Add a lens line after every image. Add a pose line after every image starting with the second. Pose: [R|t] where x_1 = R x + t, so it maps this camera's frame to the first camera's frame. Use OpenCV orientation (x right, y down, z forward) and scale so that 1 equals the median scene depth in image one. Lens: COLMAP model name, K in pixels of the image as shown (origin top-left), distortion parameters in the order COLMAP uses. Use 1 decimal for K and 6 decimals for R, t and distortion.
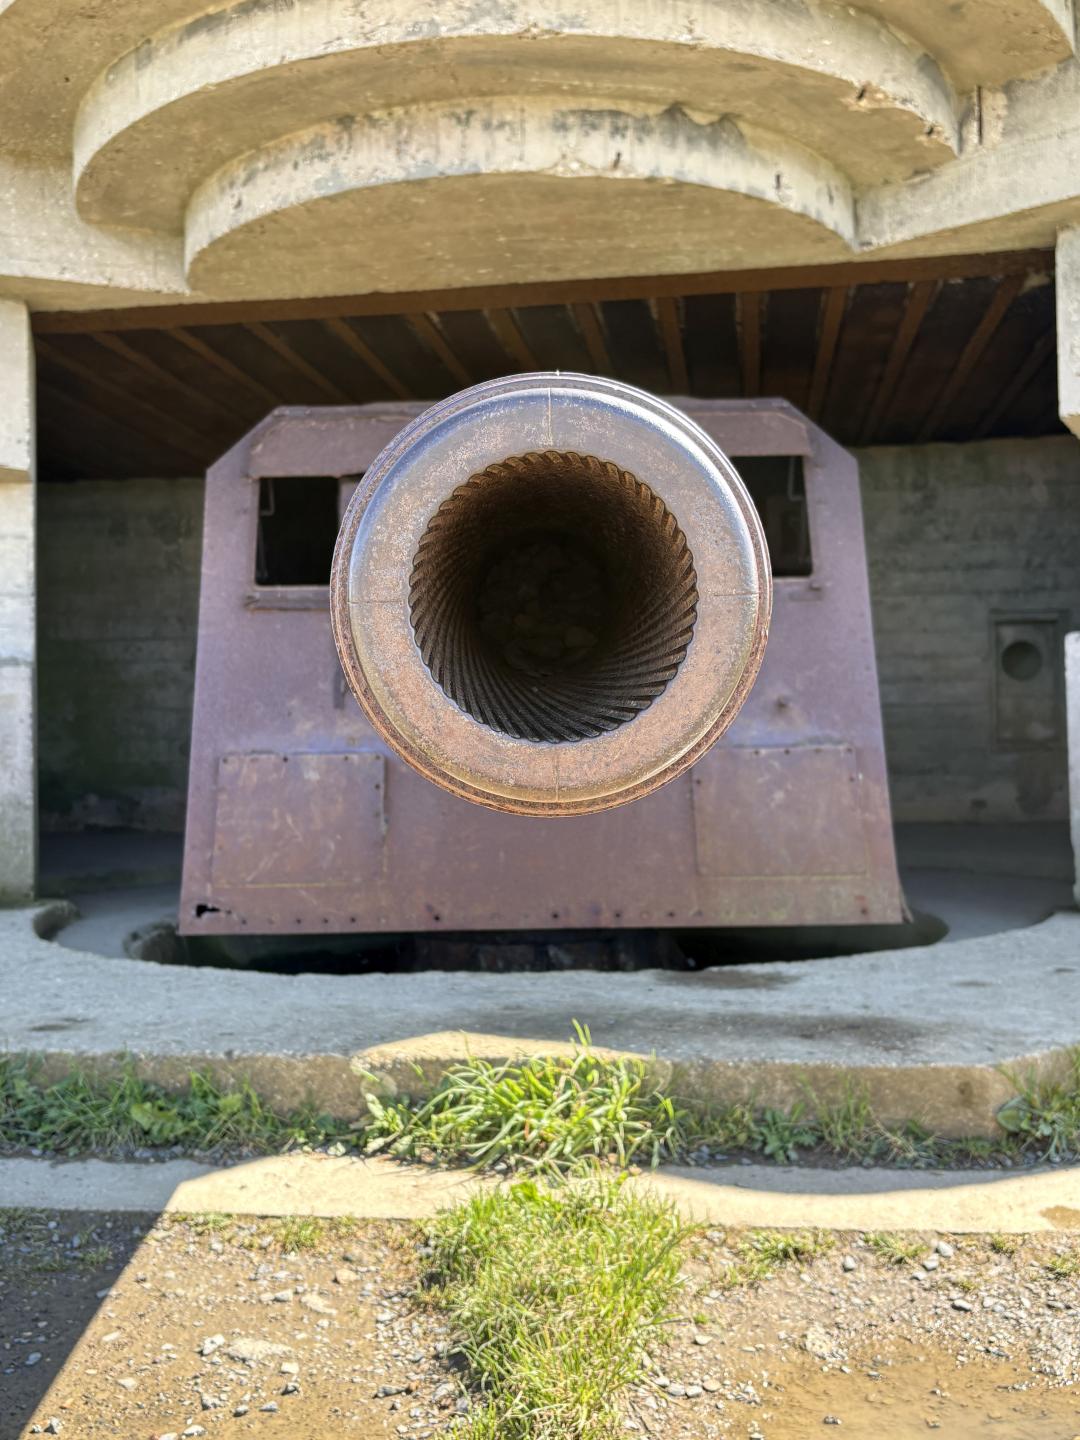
lens RADIAL K [[1474.5, 0, 541.4], [0, 1474.5, 729.9], [0, 0, 1]] dist [0.024610, 0.000000]
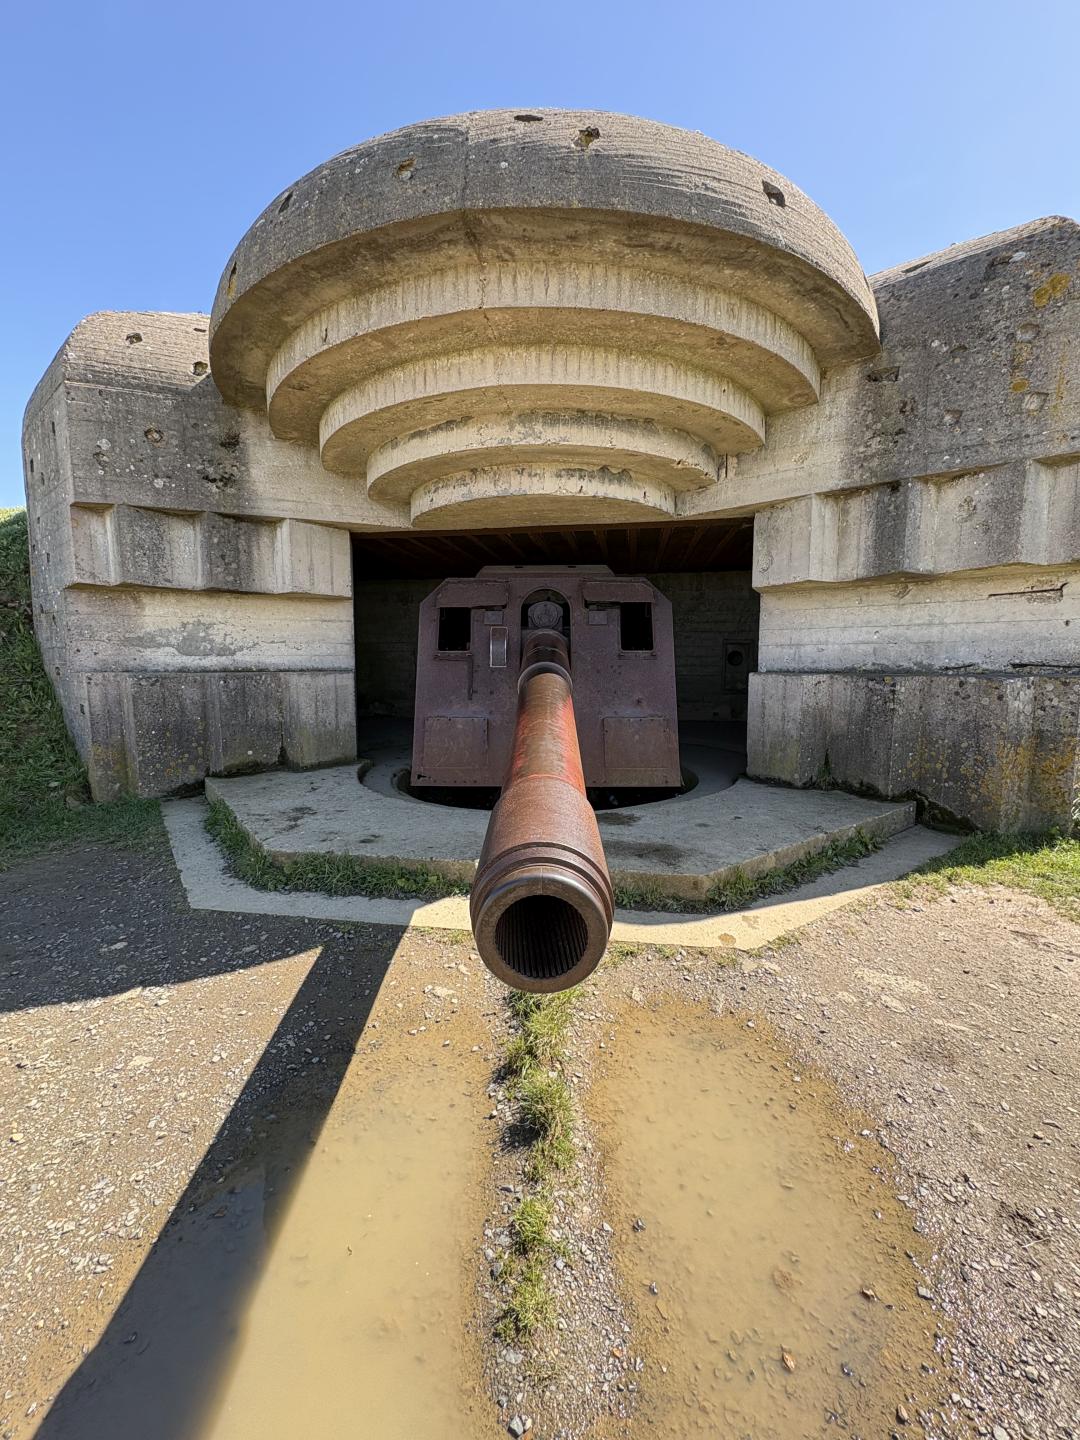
lens RADIAL K [[574.6, 0, 540.6], [0, 574.6, 720.7], [0, 0, 1]] dist [-0.001965, -0.000162]
pose [[0.999752, 0.018060, -0.013040, 0.002238], [-0.016344, 0.992460, 0.121476, -0.110321], [0.015135, -0.121232, 0.992509, -0.022892]]
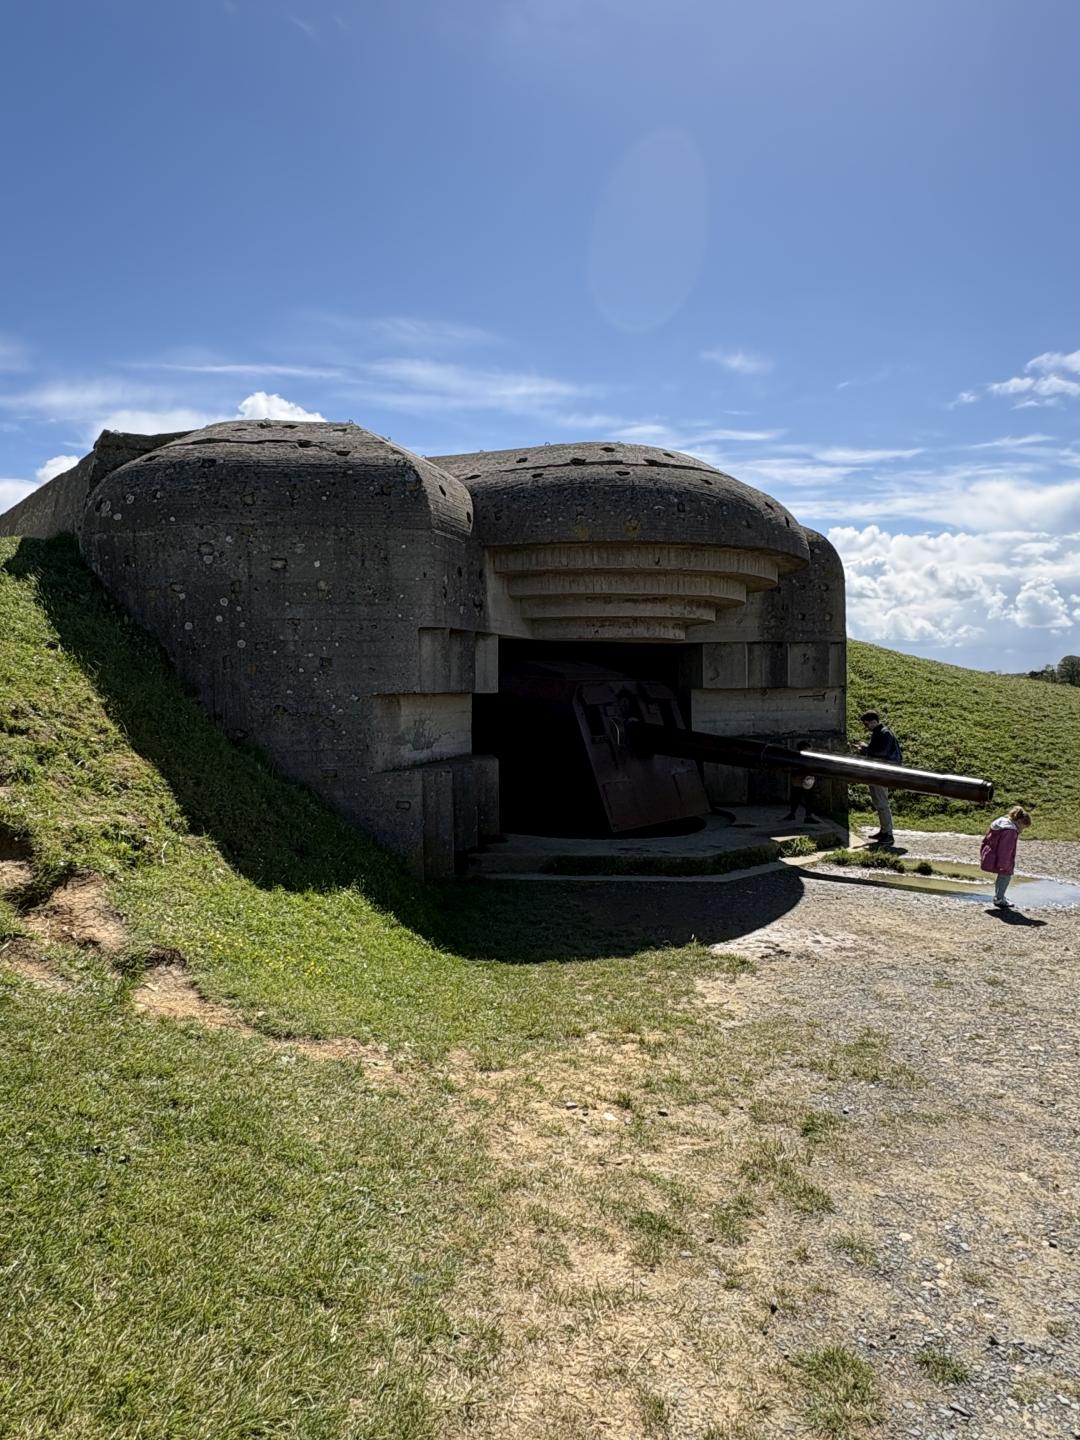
lens RADIAL K [[911.4, 0, 541.2], [0, 911.4, 725.3], [0, 0, 1]] dist [-0.002998, 0.010124]
pose [[0.665766, -0.022463, 0.745822, -2.116582], [-0.011698, 0.999110, 0.040533, -0.232183], [-0.746069, -0.035710, 0.664911, -0.419642]]
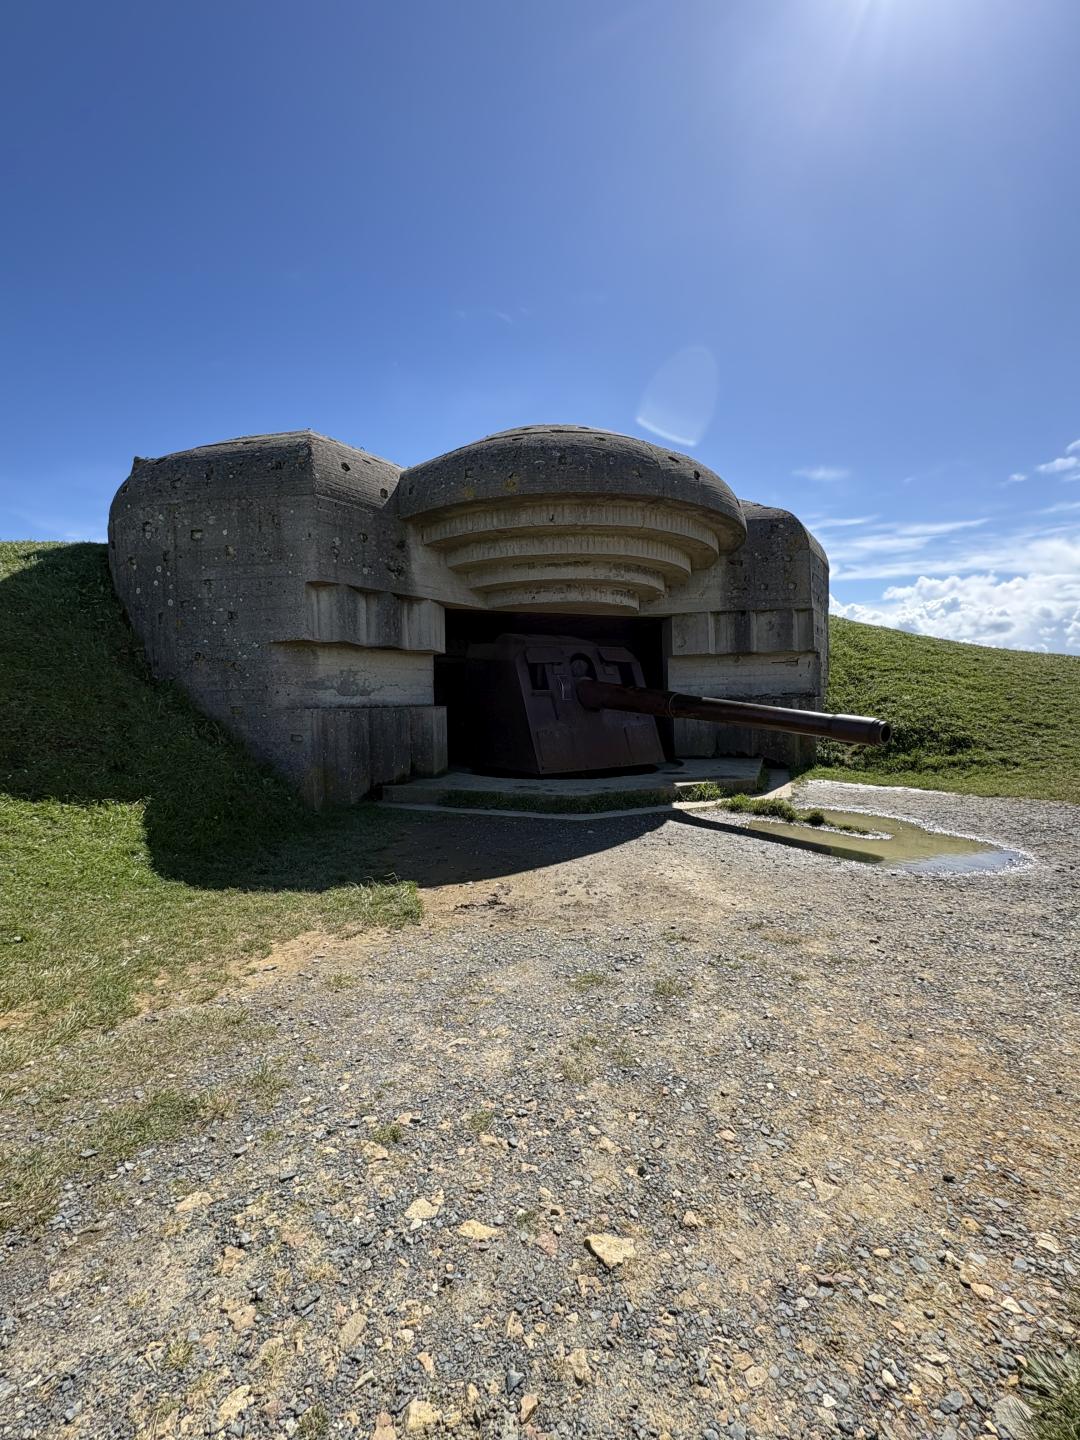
lens RADIAL K [[574.6, 0, 540.7], [0, 574.6, 718.6], [0, 0, 1]] dist [-0.001965, -0.000162]
pose [[0.857773, -0.017105, 0.513744, -1.093688], [-0.000890, 0.999395, 0.034761, -0.080343], [-0.514028, -0.030275, 0.857239, -0.421865]]
